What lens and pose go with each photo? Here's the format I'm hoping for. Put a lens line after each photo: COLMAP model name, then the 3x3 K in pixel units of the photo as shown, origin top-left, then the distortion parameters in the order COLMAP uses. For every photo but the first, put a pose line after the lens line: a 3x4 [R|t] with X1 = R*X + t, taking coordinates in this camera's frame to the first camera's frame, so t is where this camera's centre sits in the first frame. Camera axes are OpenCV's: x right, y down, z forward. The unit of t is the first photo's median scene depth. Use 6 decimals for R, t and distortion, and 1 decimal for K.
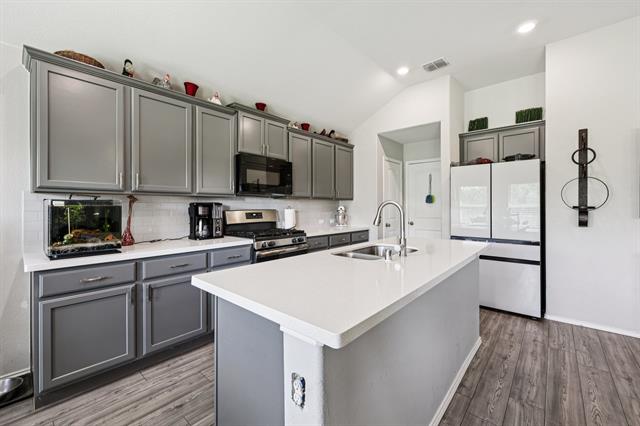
lens RADIAL K [[265.3, 0, 325.7], [0, 265.3, 206.4], [0, 0, 1]] dist [-0.001482, -0.000154]
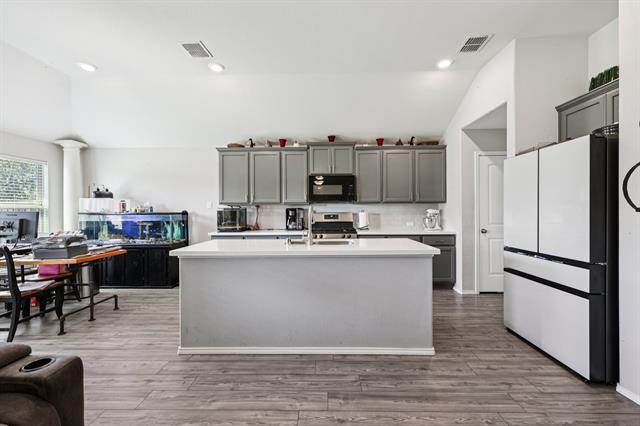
lens RADIAL K [[265.3, 0, 322.9], [0, 265.3, 211.8], [0, 0, 1]] dist [-0.001482, -0.000154]
pose [[0.639154, 0.000084, -0.769079, 0.861012], [0.006144, 0.999968, 0.005215, 0.000394], [0.769054, -0.008059, 0.639133, 0.085569]]
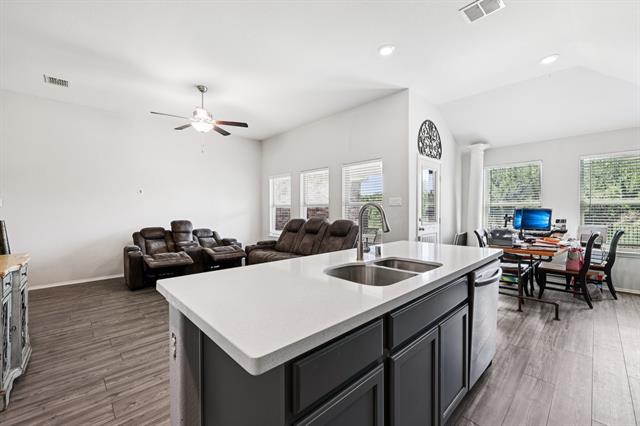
lens RADIAL K [[265.3, 0, 325.3], [0, 265.3, 212.4], [0, 0, 1]] dist [-0.001482, -0.000154]
pose [[-0.996266, -0.000081, 0.086340, 0.208004], [0.000660, 0.999963, 0.008548, 0.002423], [-0.086337, 0.008573, -0.996229, 1.194667]]
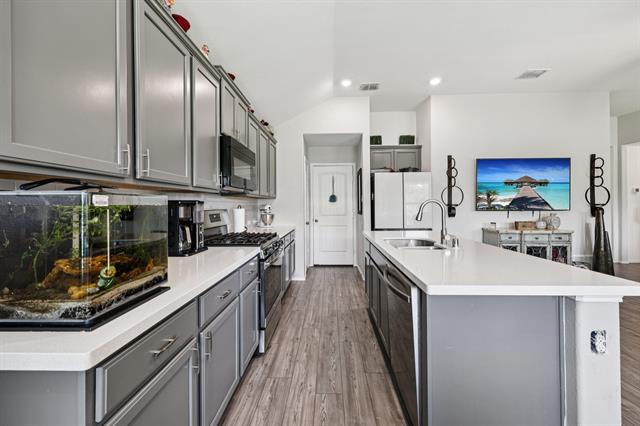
lens RADIAL K [[265.3, 0, 322.9], [0, 265.3, 201.9], [0, 0, 1]] dist [-0.001482, -0.000154]
pose [[0.777733, 0.002390, 0.628590, -0.566294], [0.007451, 0.999887, -0.013020, 0.001404], [-0.628551, 0.014810, 0.777628, 0.234697]]
